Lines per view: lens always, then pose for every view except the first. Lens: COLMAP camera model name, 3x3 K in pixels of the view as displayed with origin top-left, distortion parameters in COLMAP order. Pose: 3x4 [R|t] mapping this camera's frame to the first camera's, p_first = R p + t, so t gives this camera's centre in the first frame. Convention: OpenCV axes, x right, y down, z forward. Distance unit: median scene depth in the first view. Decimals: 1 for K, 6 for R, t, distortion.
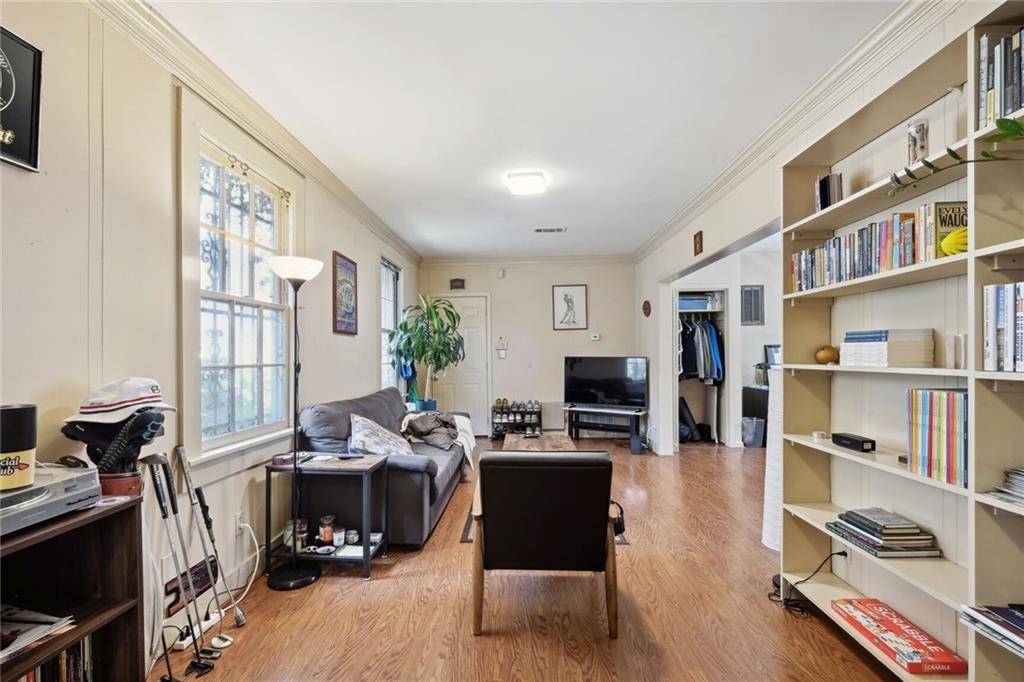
lens RADIAL K [[458.4, 0, 511.3], [0, 458.4, 347.8], [0, 0, 1]] dist [0.001501, 0.000094]
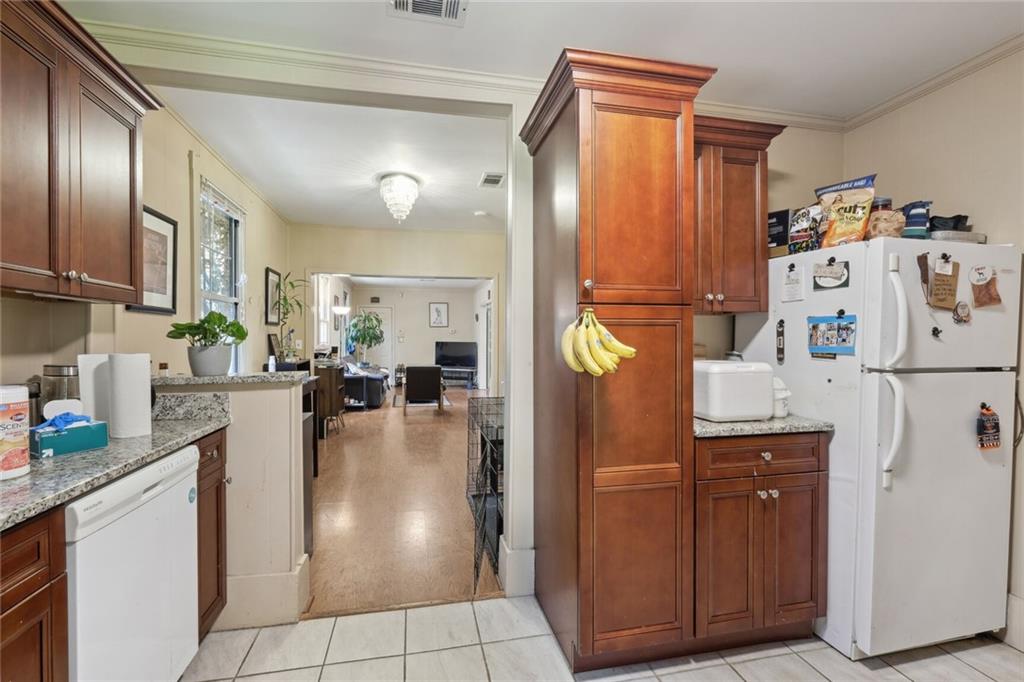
lens RADIAL K [[458.4, 0, 512.3], [0, 458.4, 342.0], [0, 0, 1]] dist [0.001501, 0.000094]
pose [[0.966149, 0.008463, 0.257844, -0.066641], [-0.011597, 0.999876, 0.010638, -0.002511], [-0.257722, -0.013268, 0.966128, -0.941214]]
